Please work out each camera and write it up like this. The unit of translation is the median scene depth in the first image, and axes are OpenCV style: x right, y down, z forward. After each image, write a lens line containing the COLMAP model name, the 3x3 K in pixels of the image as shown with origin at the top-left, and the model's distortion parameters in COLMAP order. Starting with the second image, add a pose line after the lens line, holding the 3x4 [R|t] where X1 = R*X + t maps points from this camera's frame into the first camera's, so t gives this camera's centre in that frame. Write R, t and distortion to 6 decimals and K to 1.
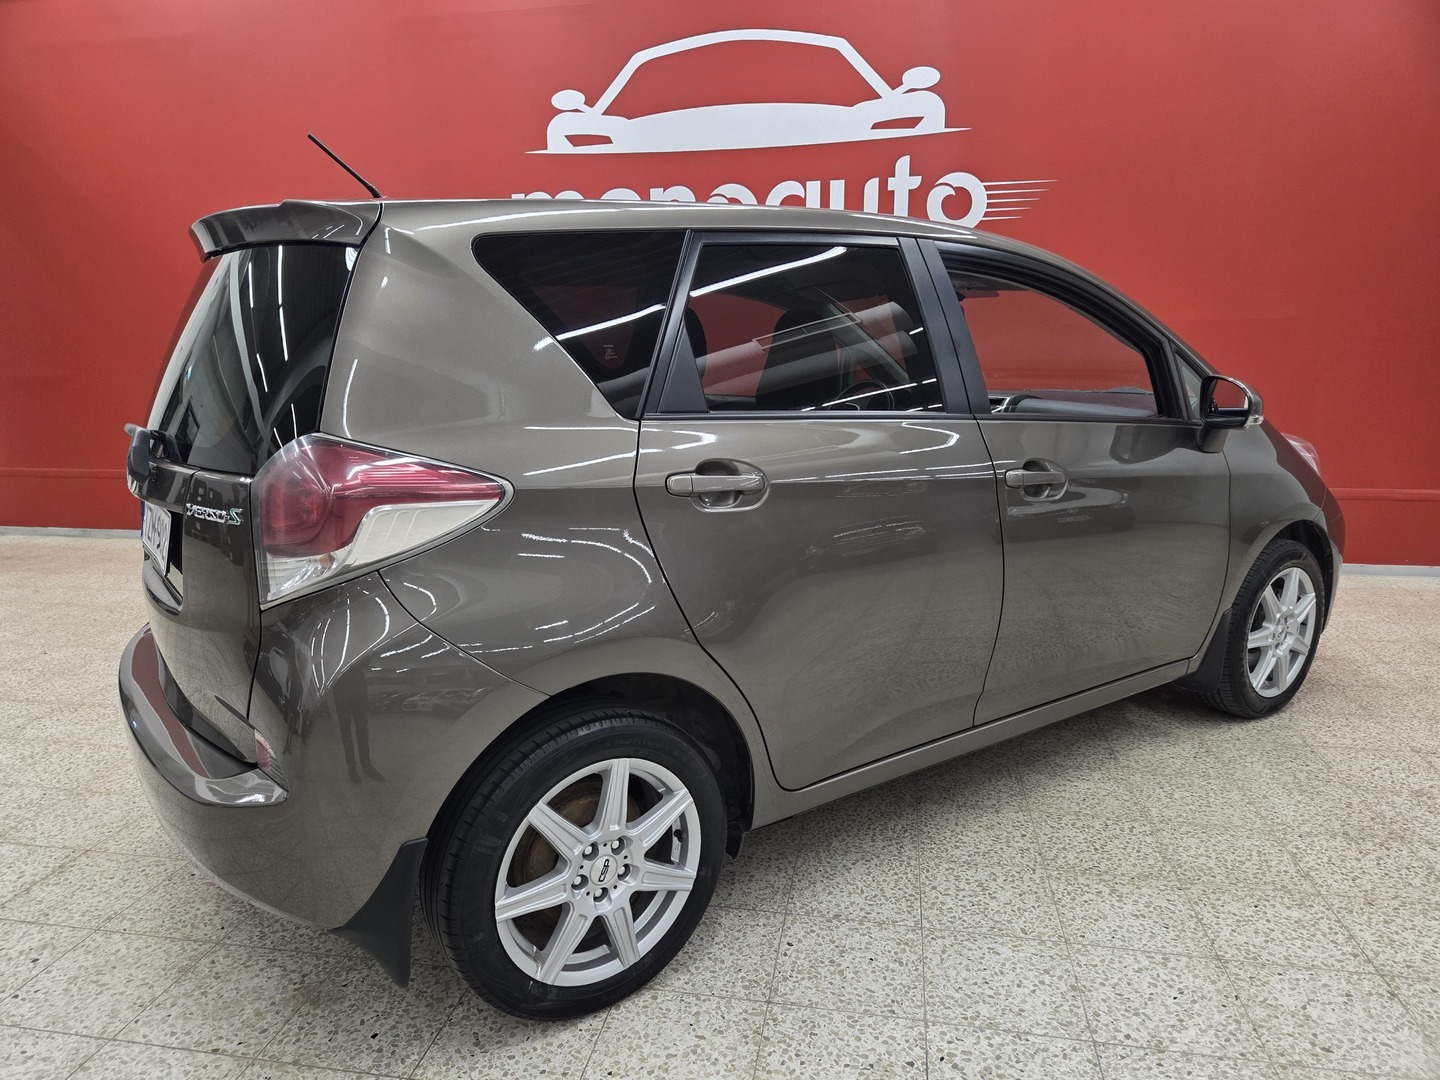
lens RADIAL K [[1005.1, 0, 695.4], [0, 1005.1, 577.0], [0, 0, 1]] dist [0.069522, -0.063275]
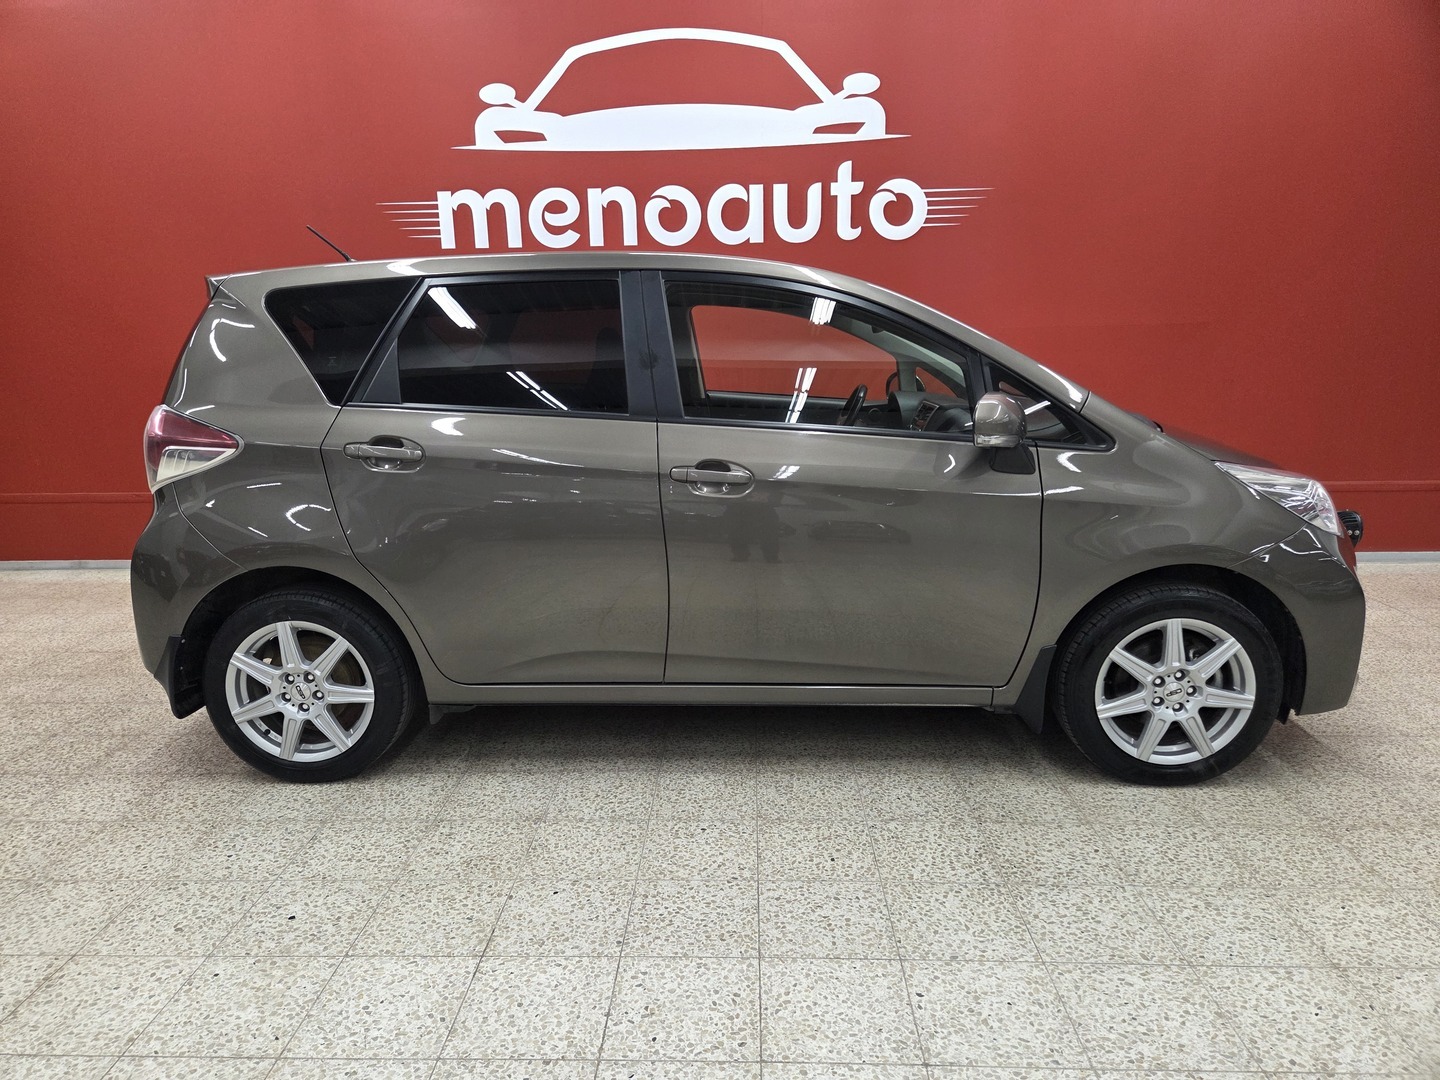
lens RADIAL K [[1005.1, 0, 707.9], [0, 1005.1, 563.9], [0, 0, 1]] dist [0.069522, -0.063275]
pose [[0.988187, -0.037764, 0.148526, -0.185724], [0.039316, 0.999199, -0.007522, -0.031182], [-0.148123, 0.013273, 0.988880, 0.073962]]
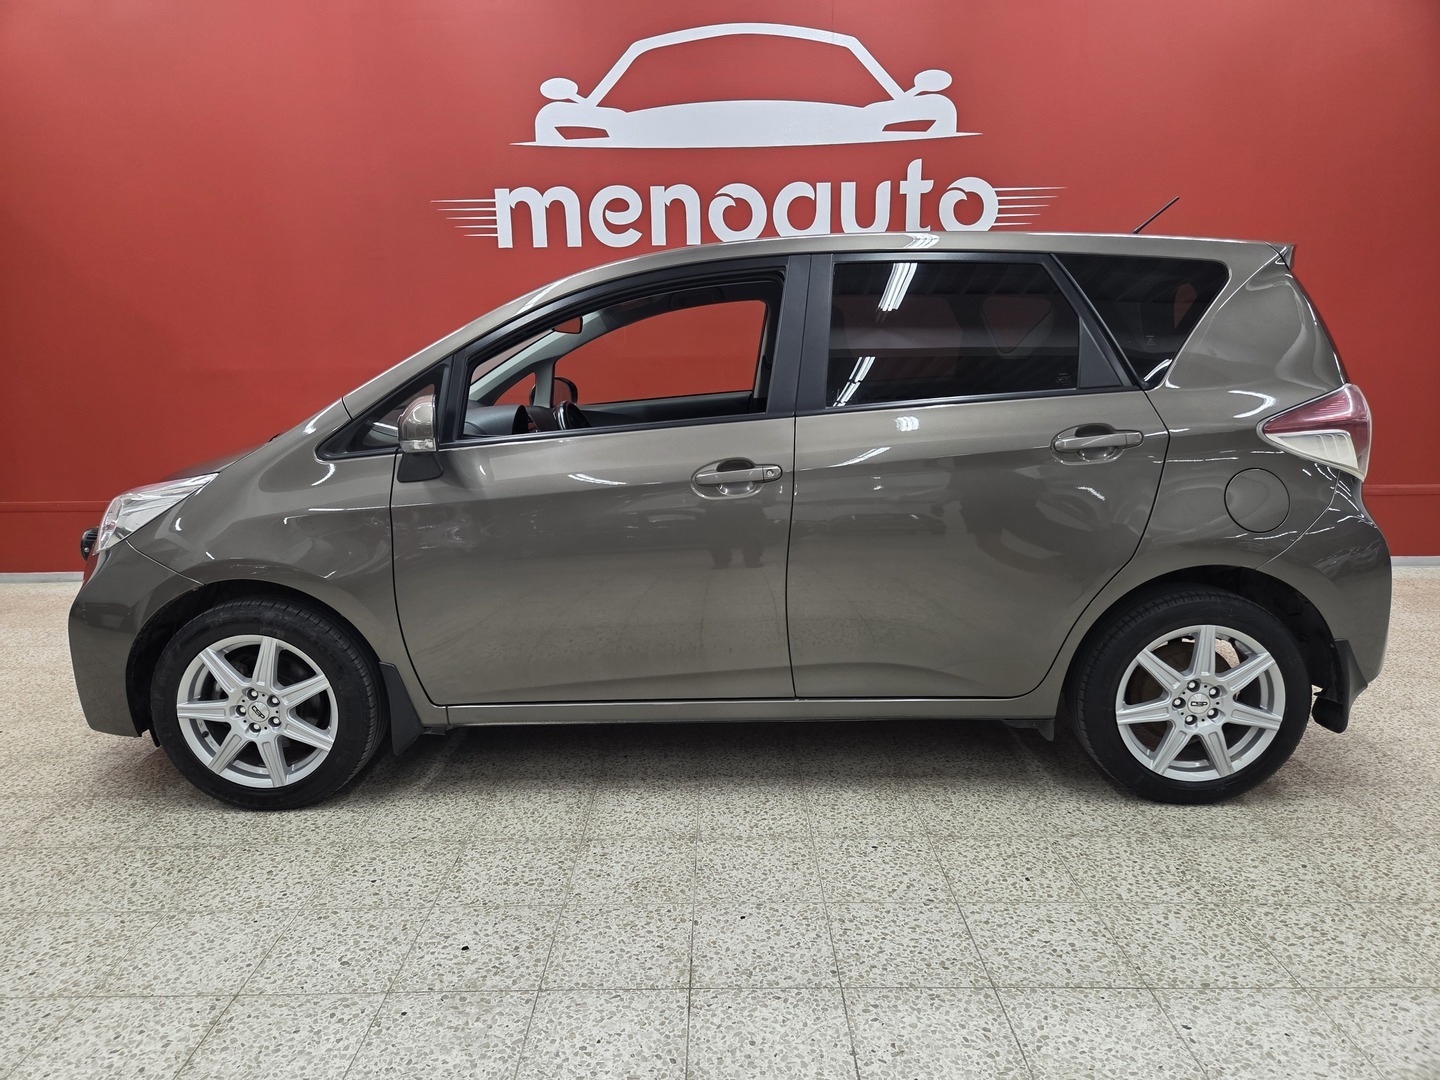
lens RADIAL K [[1005.1, 0, 706.7], [0, 1005.1, 561.8], [0, 0, 1]] dist [0.069522, -0.063275]
pose [[0.983213, -0.039766, 0.178077, -0.367620], [0.044564, 0.998741, -0.023024, -0.025594], [-0.176937, 0.030573, 0.983747, 0.167280]]
